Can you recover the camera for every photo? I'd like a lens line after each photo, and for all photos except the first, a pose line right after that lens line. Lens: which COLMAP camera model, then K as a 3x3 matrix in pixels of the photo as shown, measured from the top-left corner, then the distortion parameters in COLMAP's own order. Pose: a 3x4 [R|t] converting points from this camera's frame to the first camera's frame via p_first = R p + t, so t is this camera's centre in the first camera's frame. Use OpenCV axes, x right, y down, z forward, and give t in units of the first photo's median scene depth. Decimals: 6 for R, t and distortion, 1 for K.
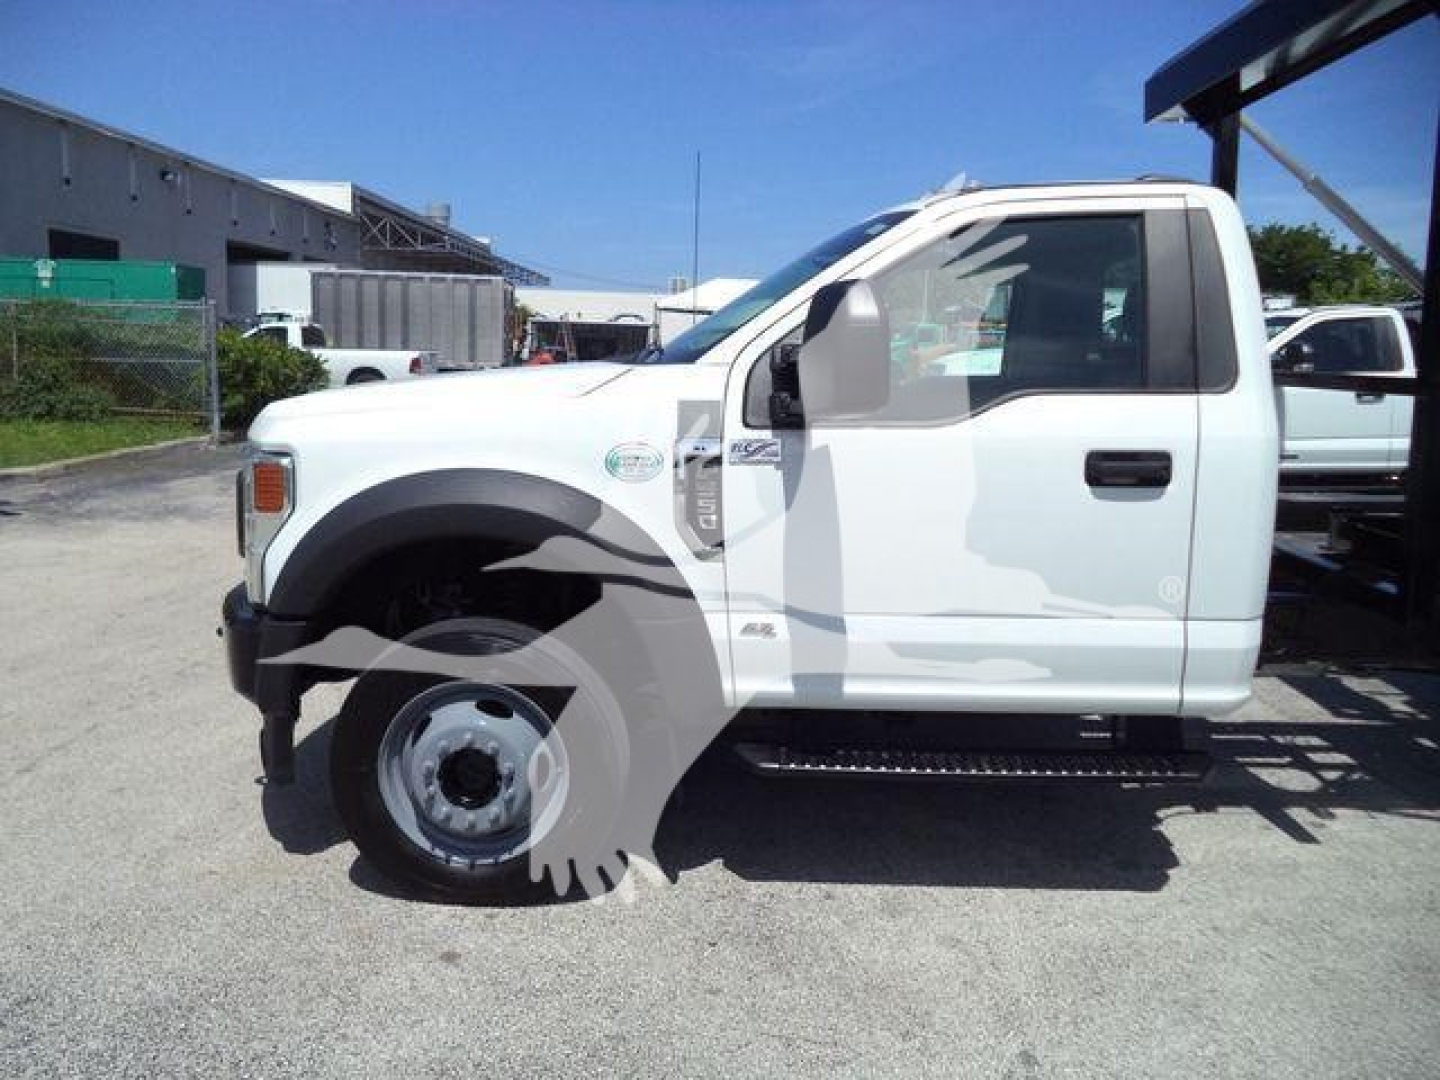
lens RADIAL K [[1166.8, 0, 713.3], [0, 1166.8, 562.6], [0, 0, 1]] dist [-0.017689, -0.013159]
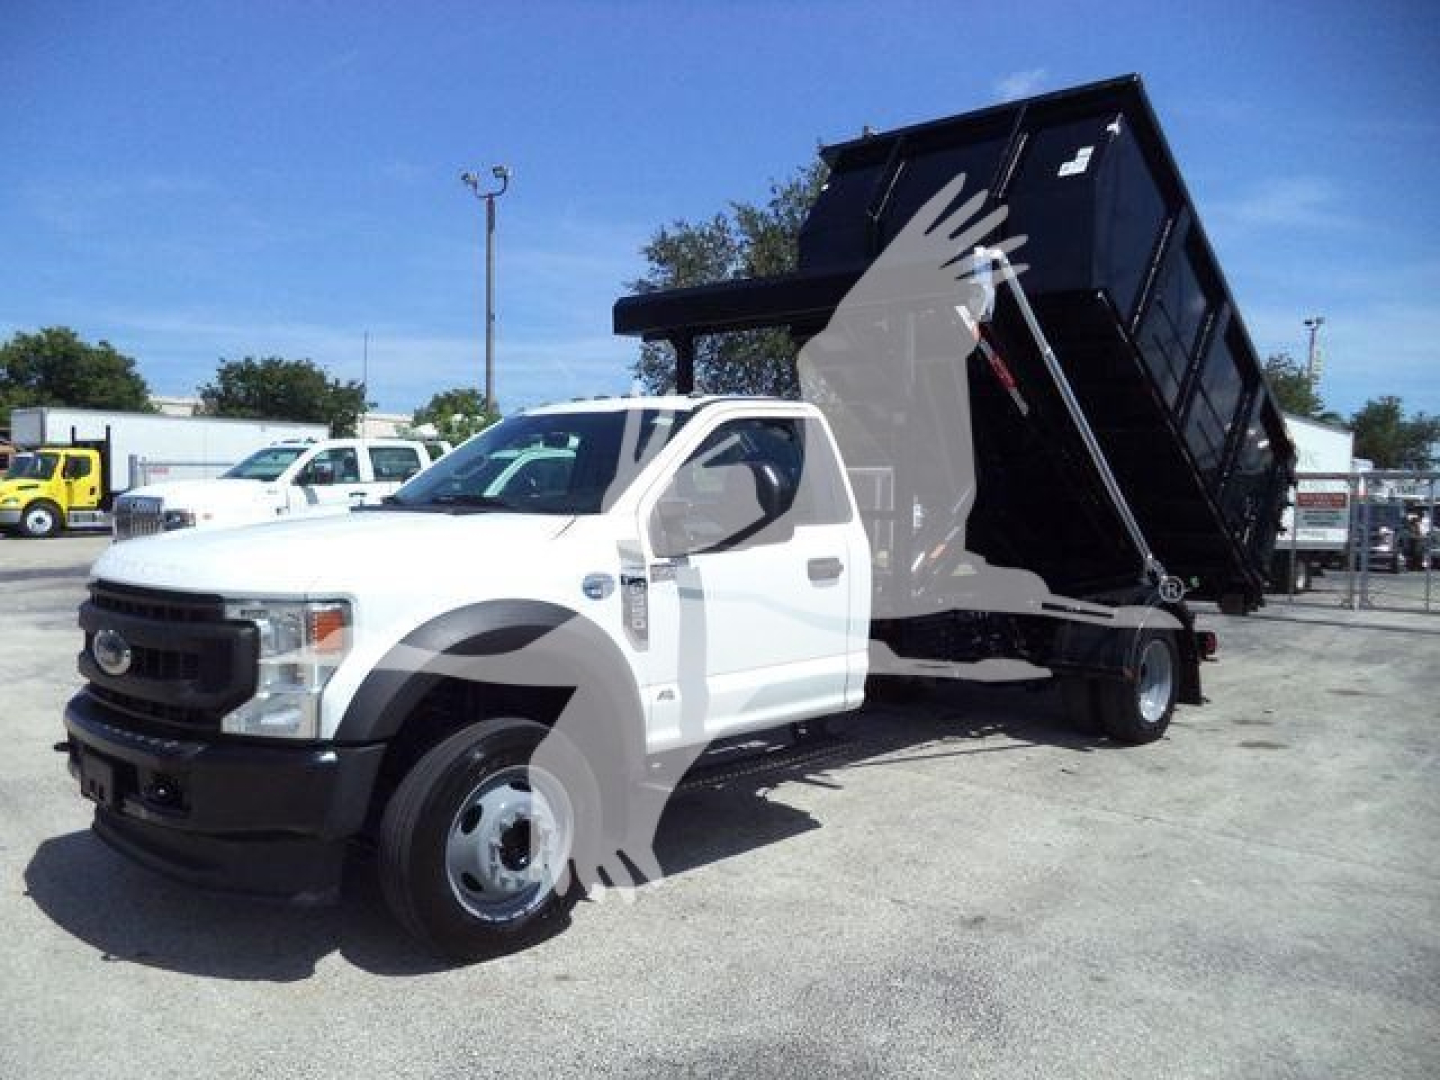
lens RADIAL K [[1166.8, 0, 713.3], [0, 1166.8, 562.6], [0, 0, 1]] dist [-0.017689, -0.013159]
pose [[0.673377, -0.057674, 0.737046, -0.977502], [0.132575, 0.990212, -0.043638, -0.034481], [-0.727315, 0.127099, 0.674432, -0.042671]]
